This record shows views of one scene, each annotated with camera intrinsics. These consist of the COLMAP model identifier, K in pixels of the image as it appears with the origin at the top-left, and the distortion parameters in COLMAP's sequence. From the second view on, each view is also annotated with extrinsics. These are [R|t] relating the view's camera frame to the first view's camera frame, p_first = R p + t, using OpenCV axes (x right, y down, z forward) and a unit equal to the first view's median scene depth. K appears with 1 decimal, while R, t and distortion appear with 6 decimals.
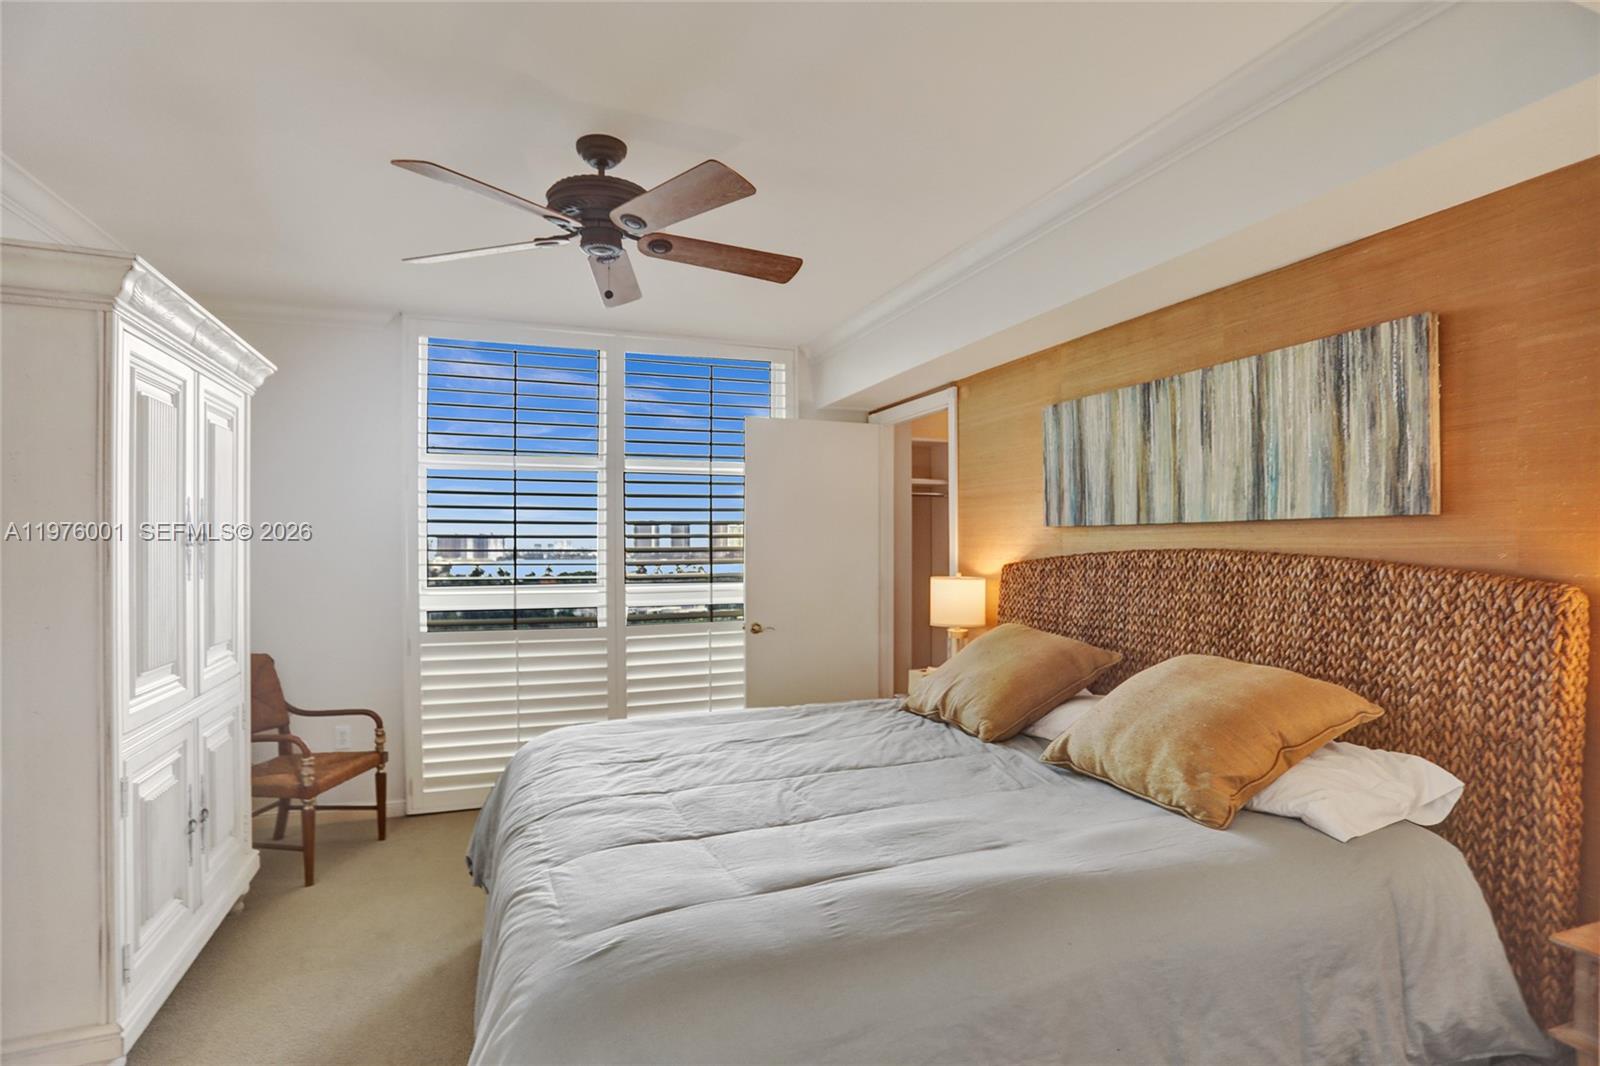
lens RADIAL K [[787.4, 0, 806.2], [0, 787.4, 553.6], [0, 0, 1]] dist [-0.068353, 0.035113]
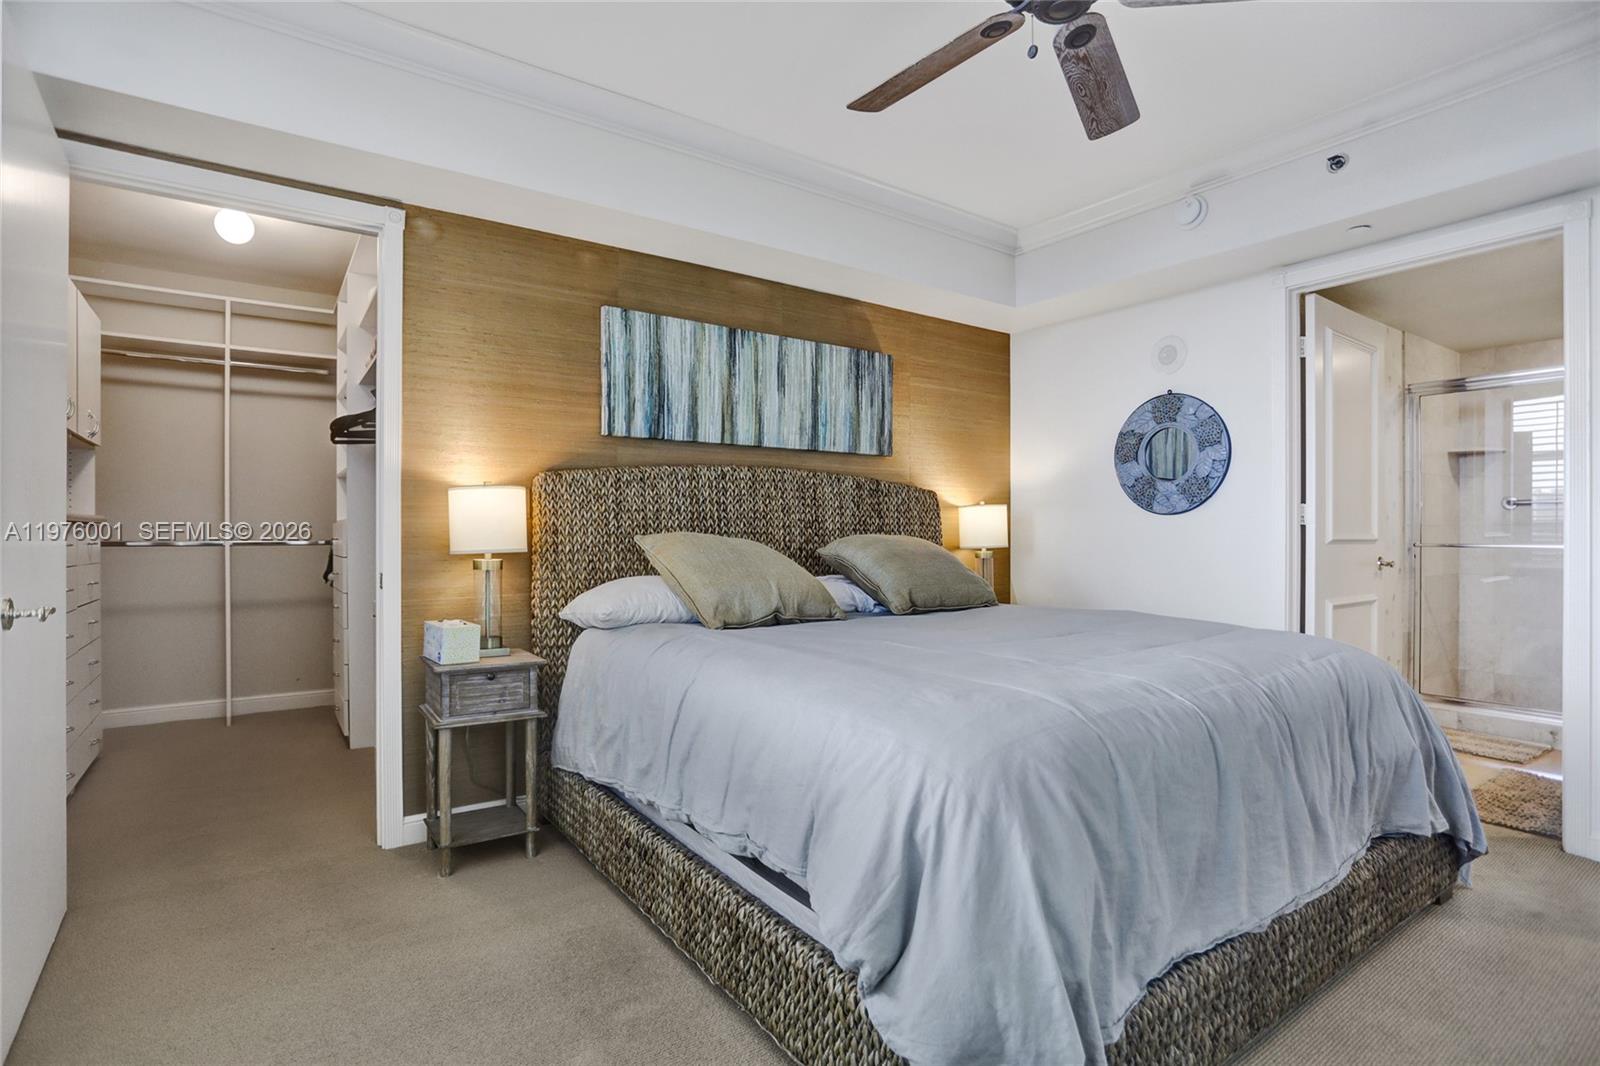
lens RADIAL K [[793.8, 0, 792.7], [0, 793.8, 536.2], [0, 0, 1]] dist [-0.068654, 0.037717]
pose [[-0.233856, -0.003866, 0.972264, -0.927967], [0.009053, 0.999940, 0.006153, 0.116636], [-0.972229, 0.010241, -0.233807, 1.416352]]
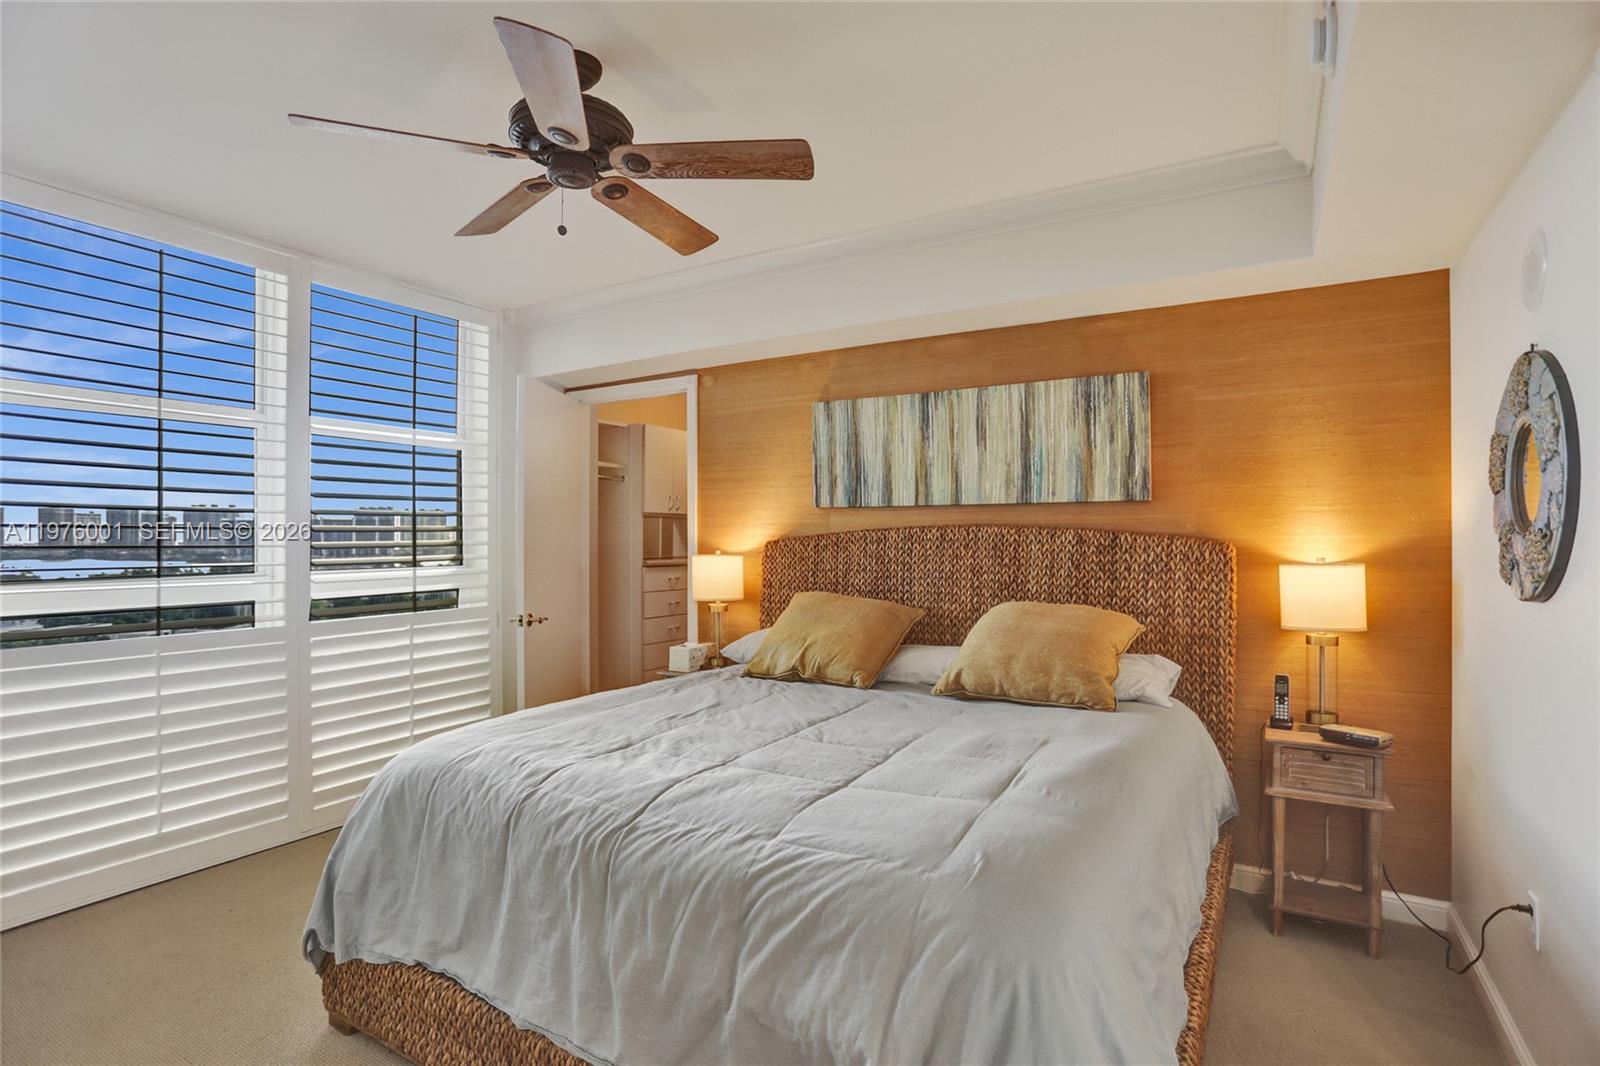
lens RADIAL K [[793.8, 0, 792.7], [0, 793.8, 536.2], [0, 0, 1]] dist [-0.068654, 0.037717]
pose [[0.792918, 0.002234, 0.609324, -0.600717], [0.006311, 0.999910, -0.011878, 0.029703], [-0.609296, 0.013264, 0.792832, 0.142310]]
